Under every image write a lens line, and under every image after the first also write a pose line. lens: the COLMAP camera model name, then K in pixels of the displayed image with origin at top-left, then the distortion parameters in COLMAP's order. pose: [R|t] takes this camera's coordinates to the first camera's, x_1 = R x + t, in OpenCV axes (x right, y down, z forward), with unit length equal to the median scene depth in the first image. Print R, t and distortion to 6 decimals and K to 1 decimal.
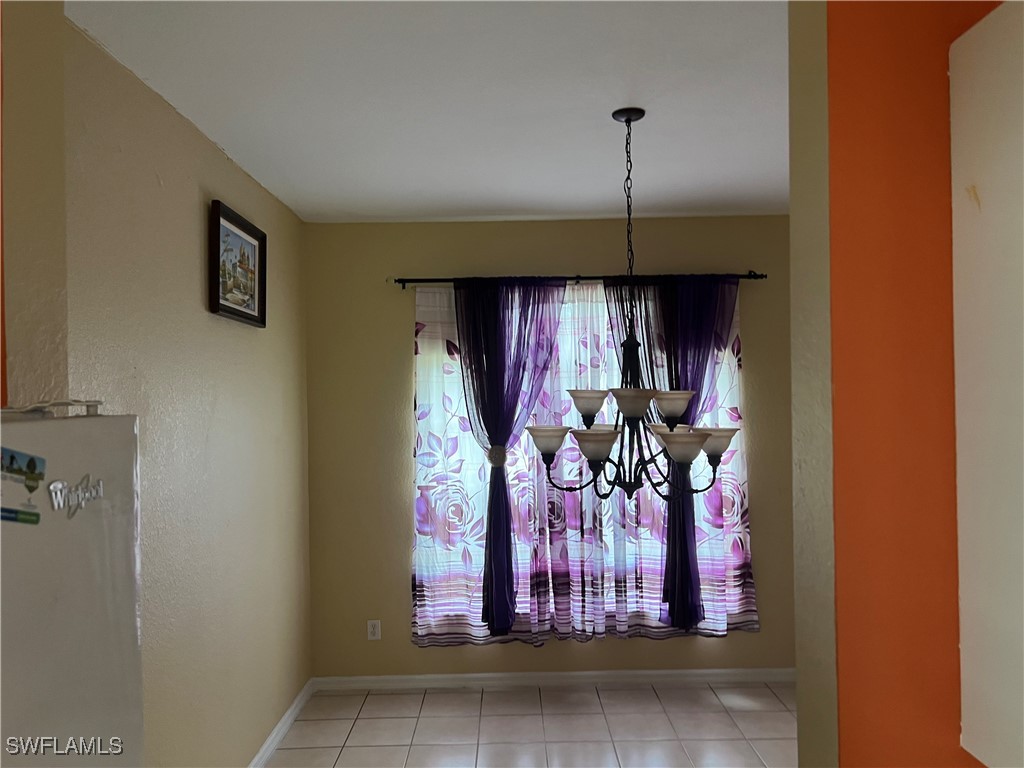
lens RADIAL K [[777.4, 0, 512.0], [0, 777.4, 384.0], [0, 0, 1]] dist [0.166927, -0.258455]
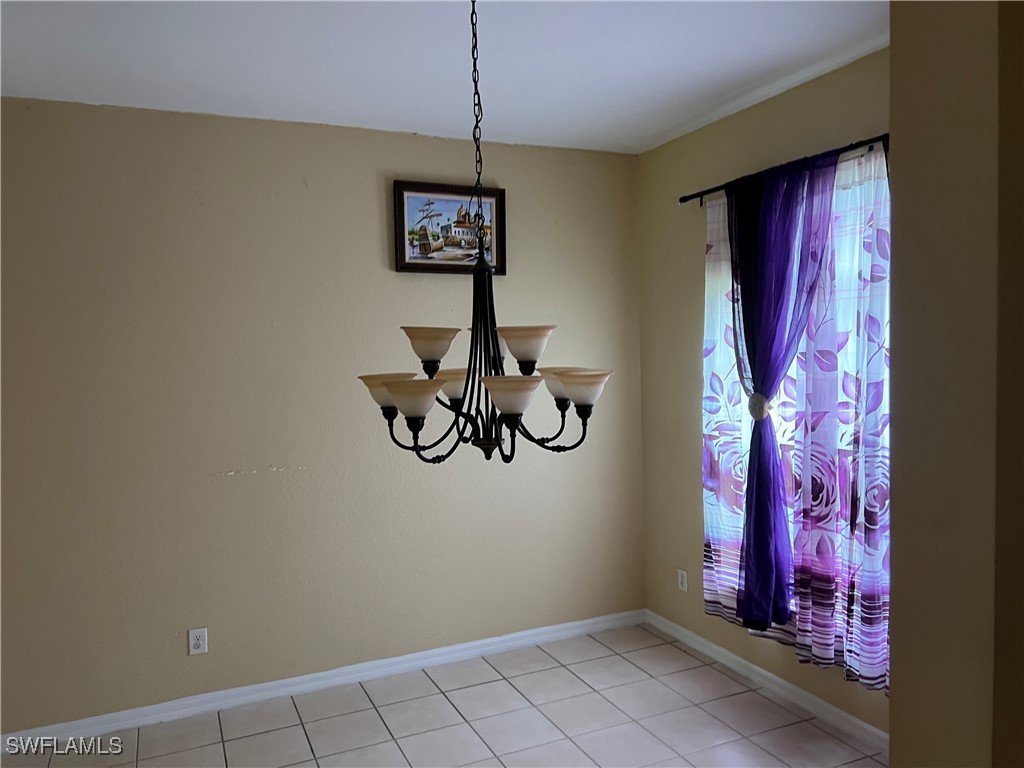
lens RADIAL K [[777.4, 0, 512.0], [0, 777.4, 384.0], [0, 0, 1]] dist [0.166927, -0.258455]
pose [[0.408391, 0.046092, -0.911642, 0.592185], [0.037310, 0.997047, 0.067123, 0.008250], [0.912044, -0.061426, 0.405466, 0.453430]]
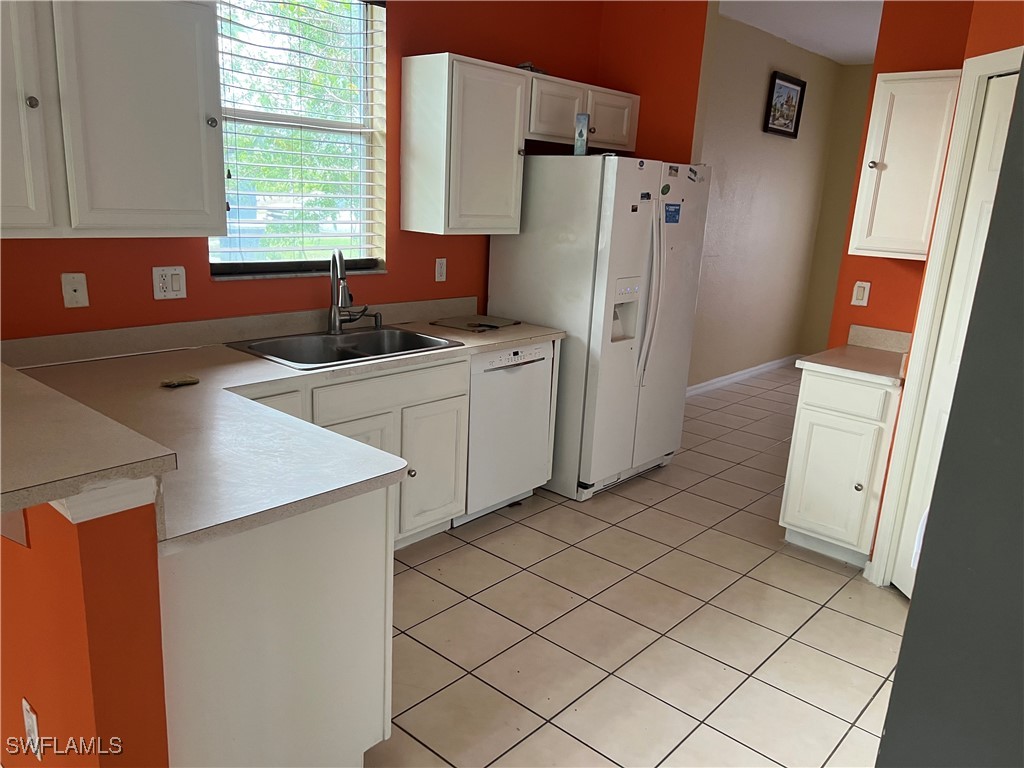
lens RADIAL K [[777.4, 0, 512.0], [0, 777.4, 384.0], [0, 0, 1]] dist [0.166927, -0.258455]
pose [[0.751459, 0.216399, -0.623283, 0.362210], [-0.058039, 0.962701, 0.264268, 0.018369], [0.657223, -0.162412, 0.735990, -0.676860]]
